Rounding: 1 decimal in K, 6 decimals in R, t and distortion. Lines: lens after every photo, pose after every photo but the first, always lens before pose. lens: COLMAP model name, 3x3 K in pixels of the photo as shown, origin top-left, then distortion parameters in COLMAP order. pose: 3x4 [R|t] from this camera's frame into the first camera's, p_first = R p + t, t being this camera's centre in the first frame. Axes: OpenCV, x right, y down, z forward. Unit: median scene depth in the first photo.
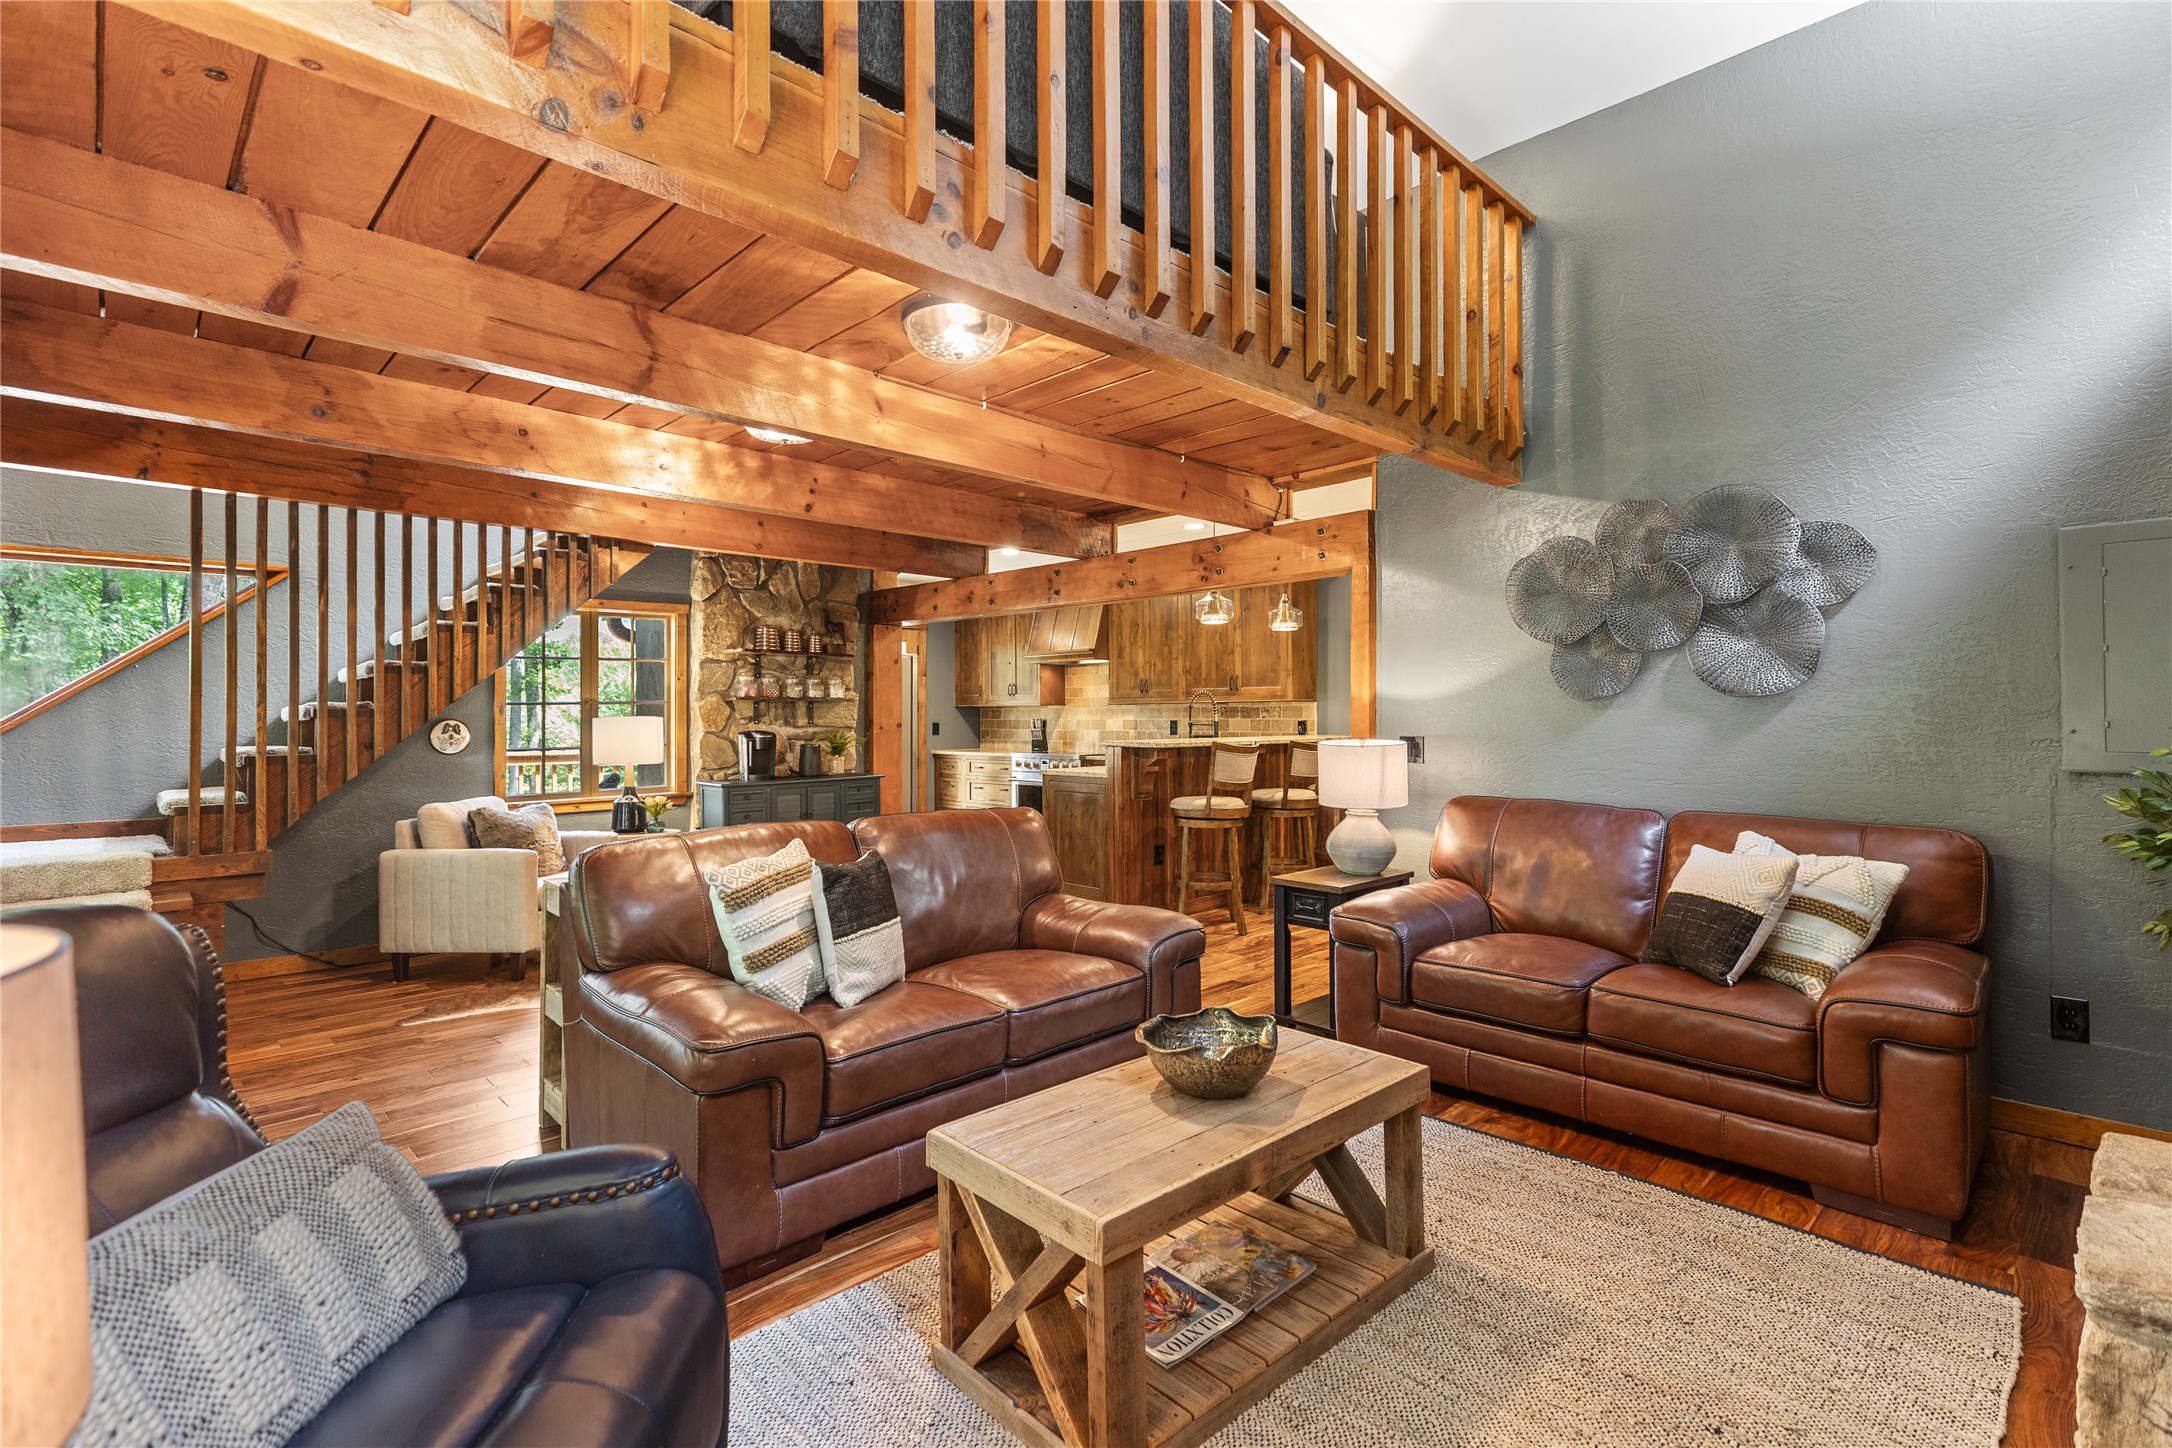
lens RADIAL K [[1004.2, 0, 1098.2], [0, 1004.2, 702.2], [0, 0, 1]] dist [0.008252, -0.000109]
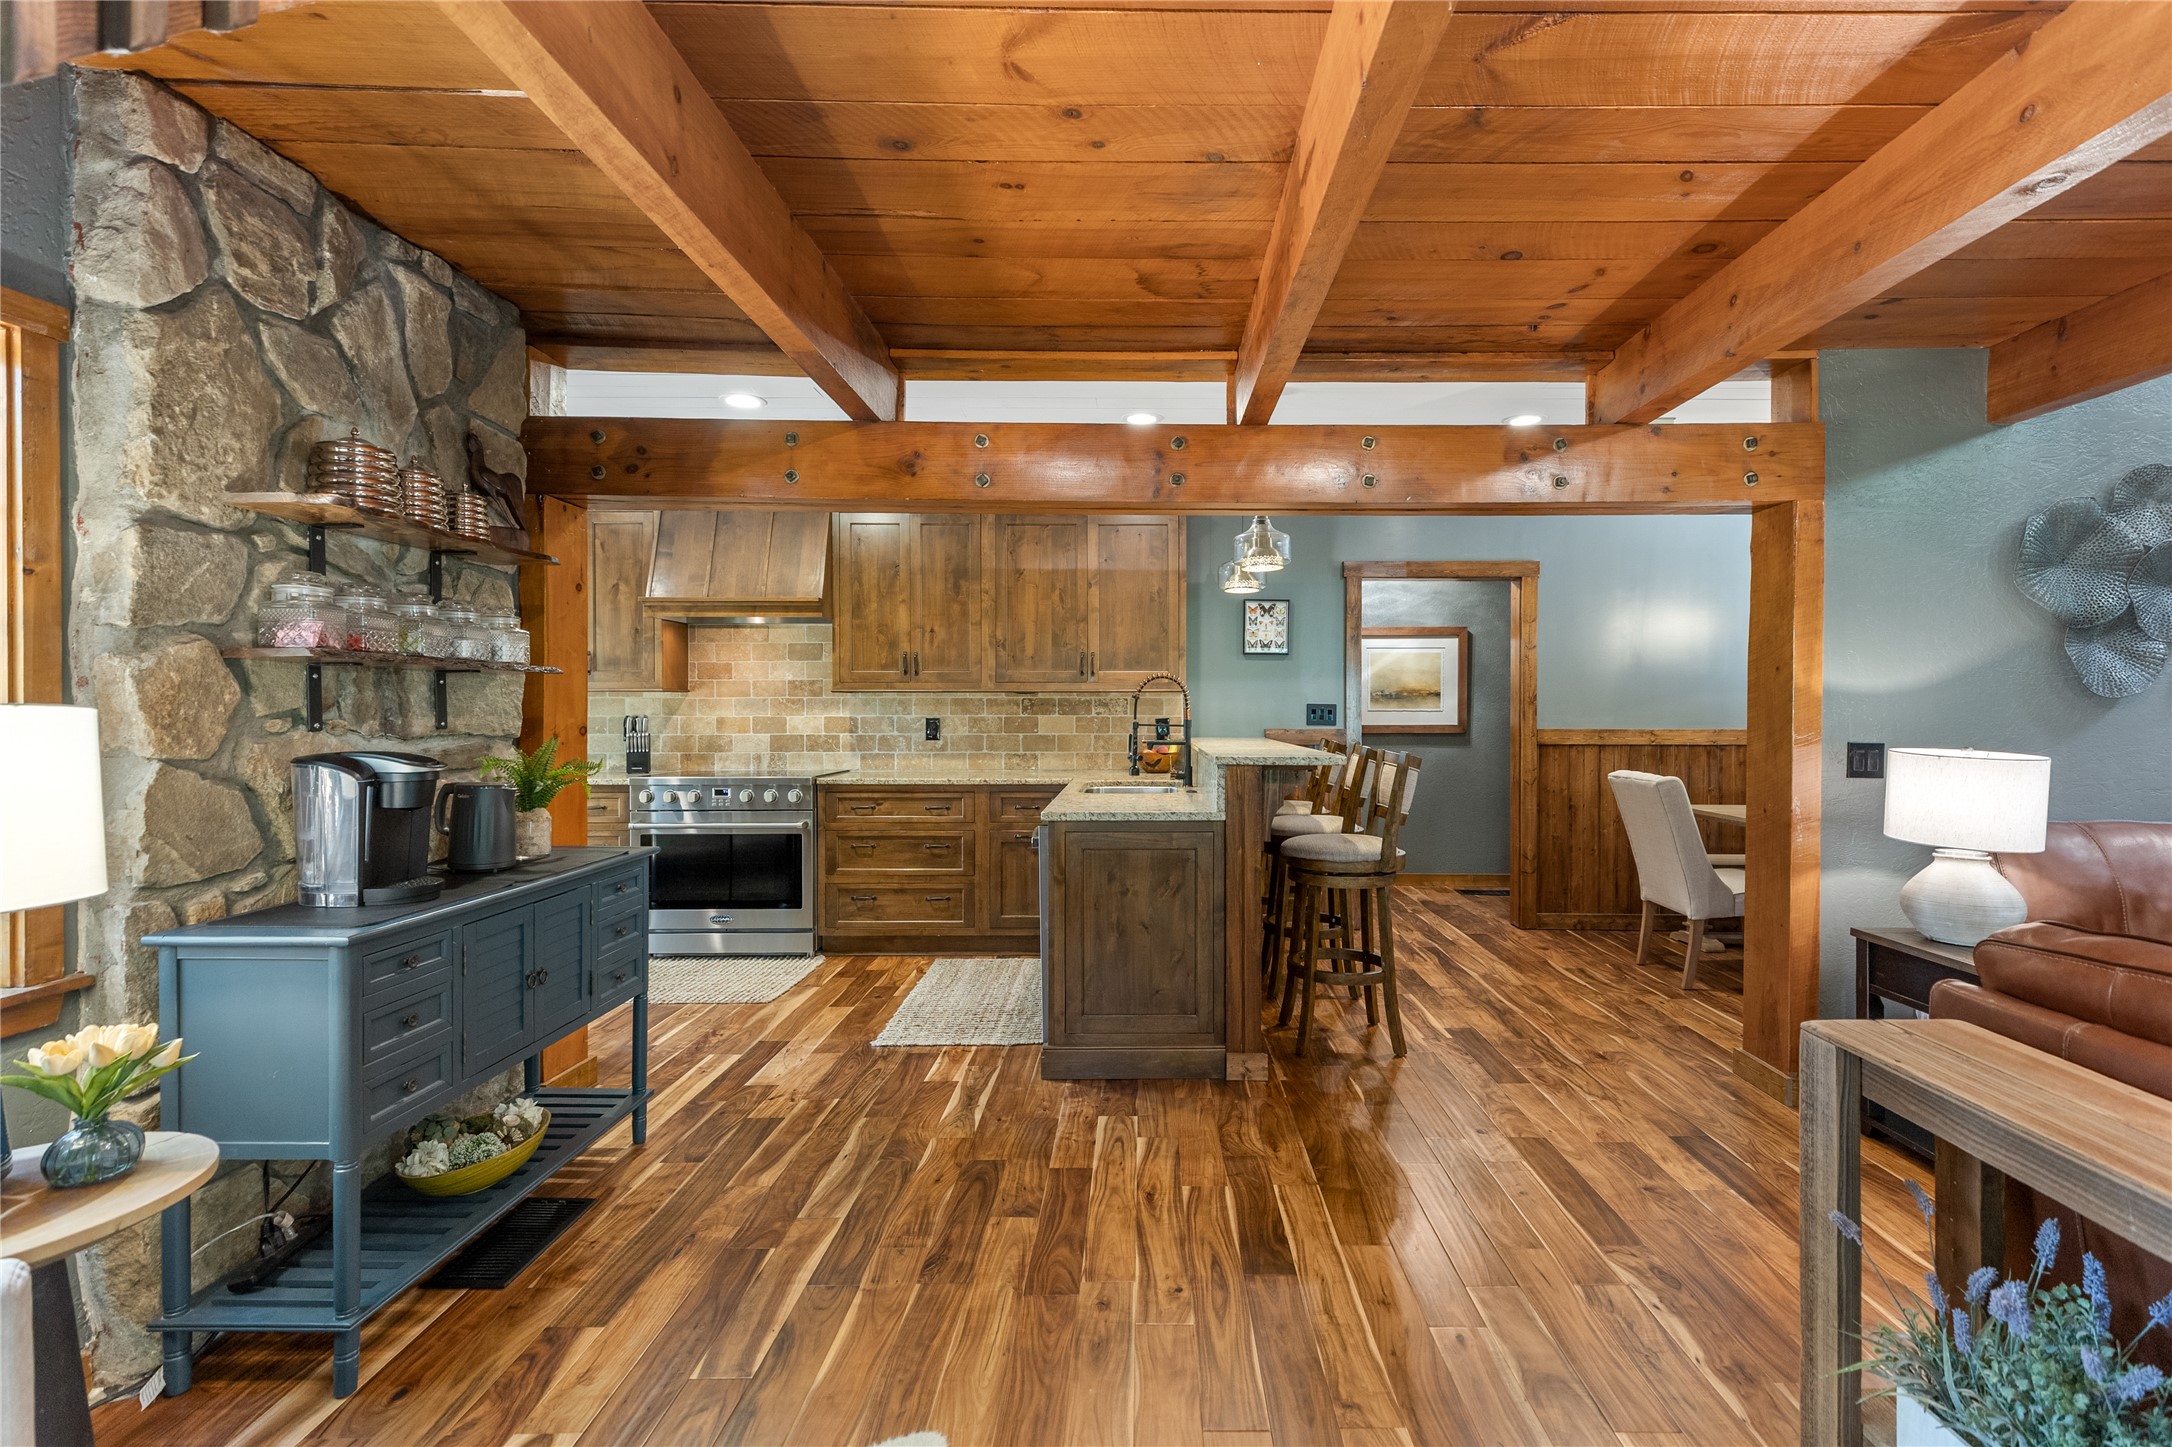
lens RADIAL K [[1005.8, 0, 1147.1], [0, 1005.8, 715.6], [0, 0, 1]] dist [0.004605, 0.000236]
pose [[0.697205, 0.000224, 0.716871, -0.438153], [-0.013271, 0.999833, 0.012594, 0.009423], [-0.716748, -0.018294, 0.697092, 0.643142]]
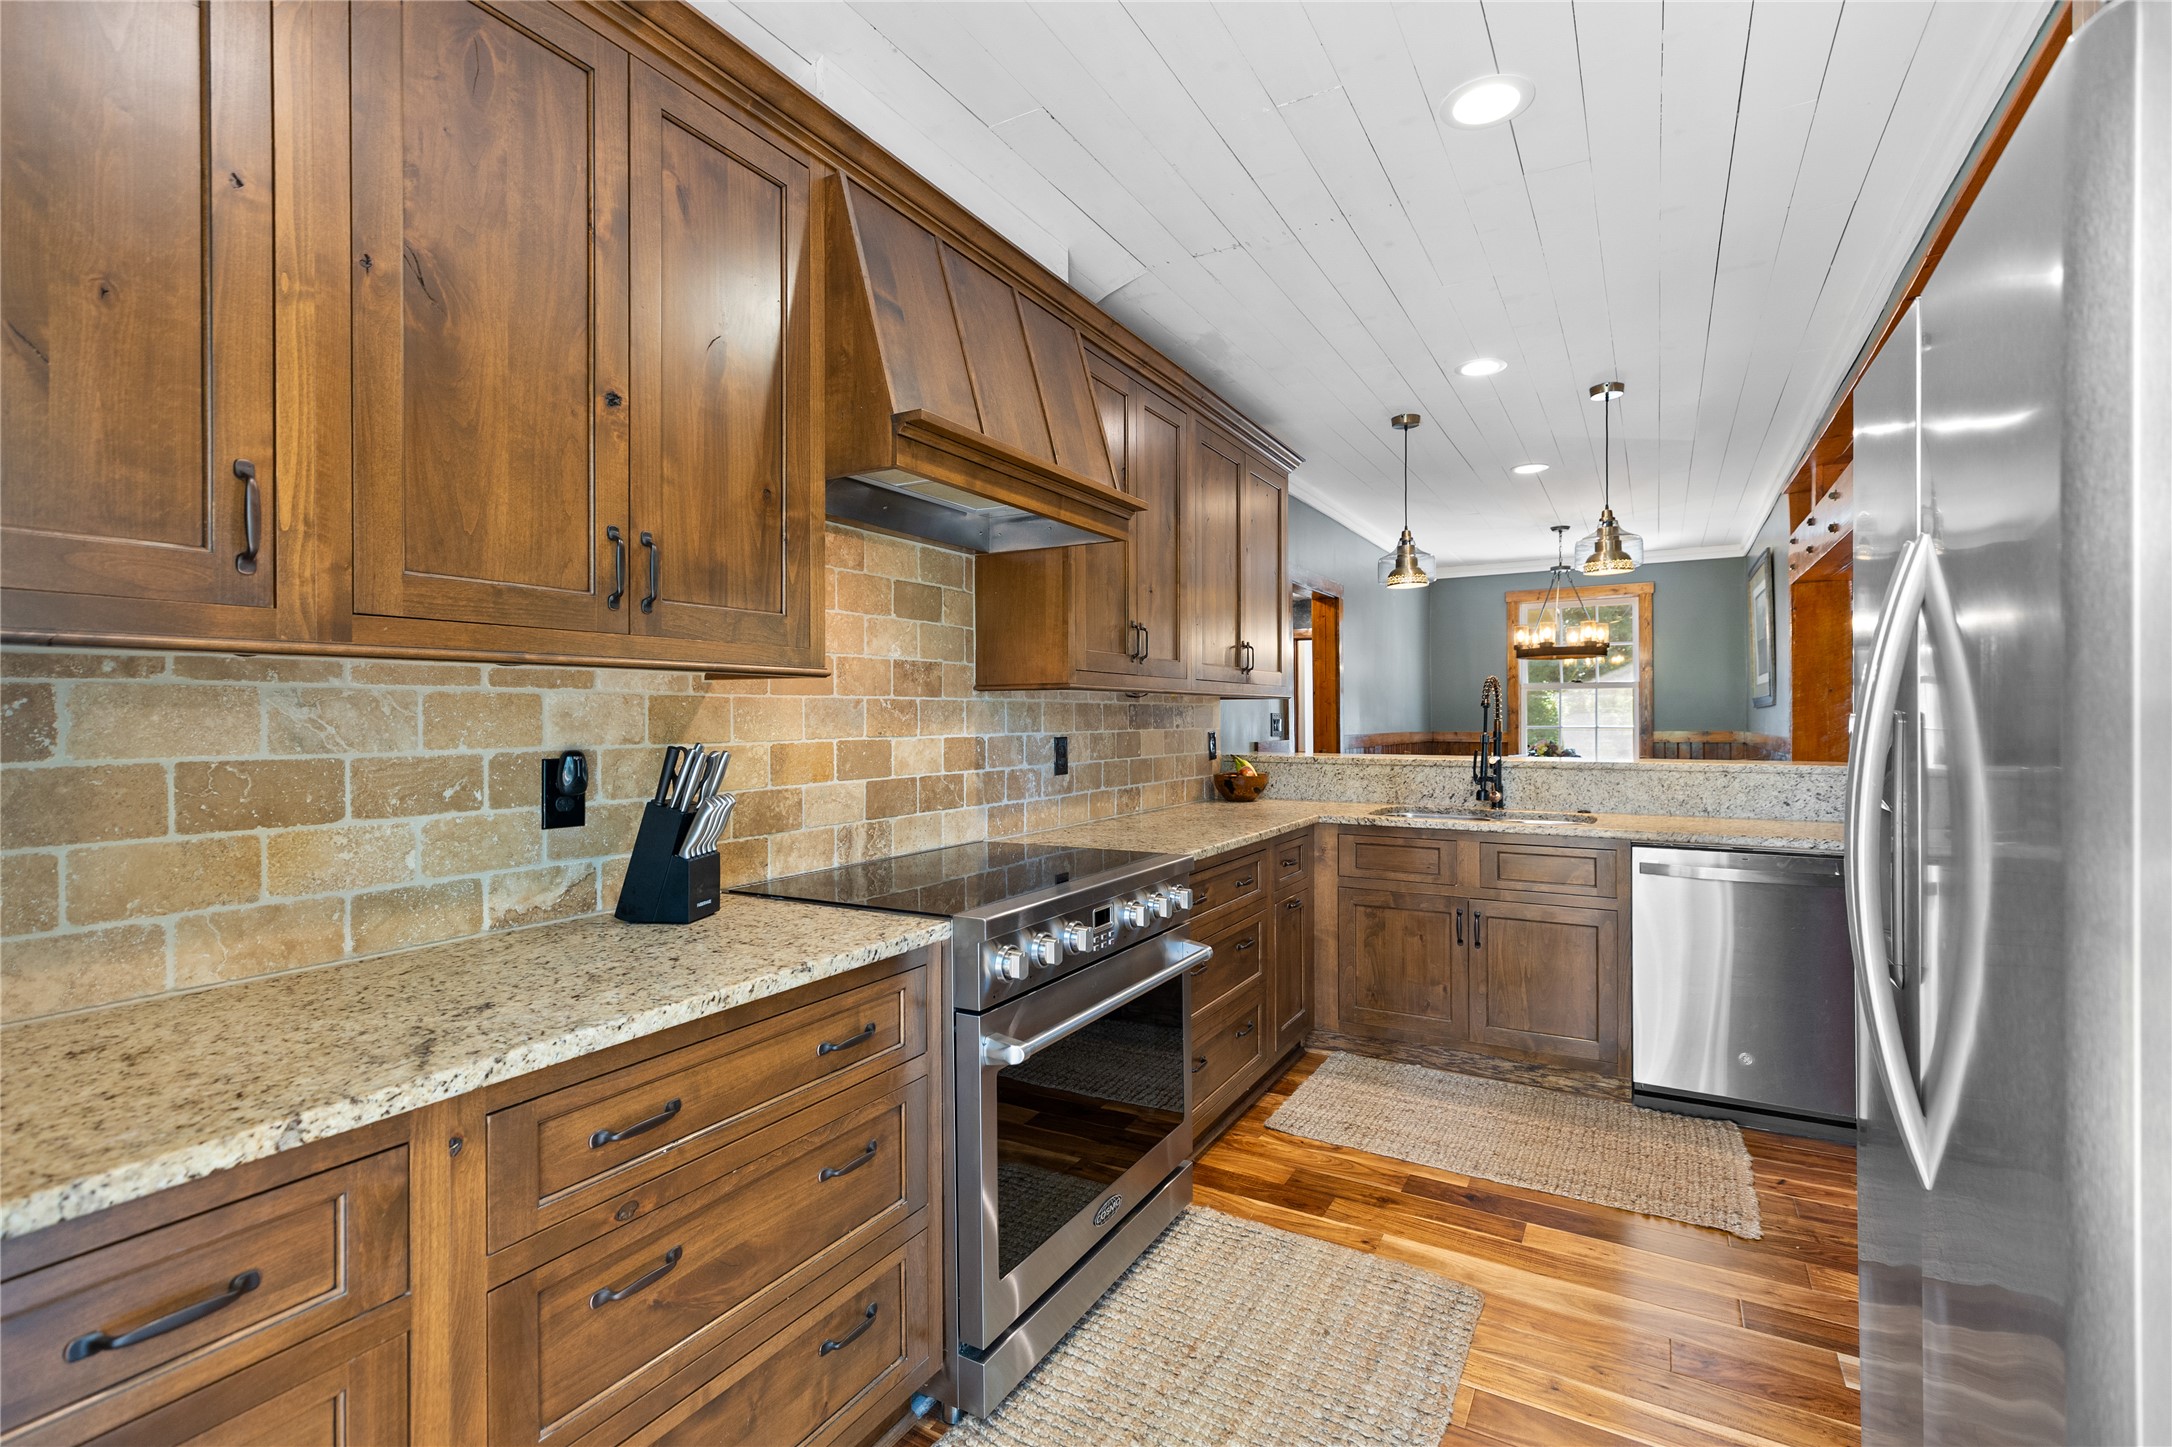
lens RADIAL K [[973.1, 0, 1080.4], [0, 973.1, 719.2], [0, 0, 1]] dist [0.006815, 0.000132]
pose [[-0.259253, 0.000398, 0.965809, -0.419103], [-0.010353, 0.999941, -0.003191, 0.018475], [-0.965754, -0.010827, -0.259233, 1.593192]]
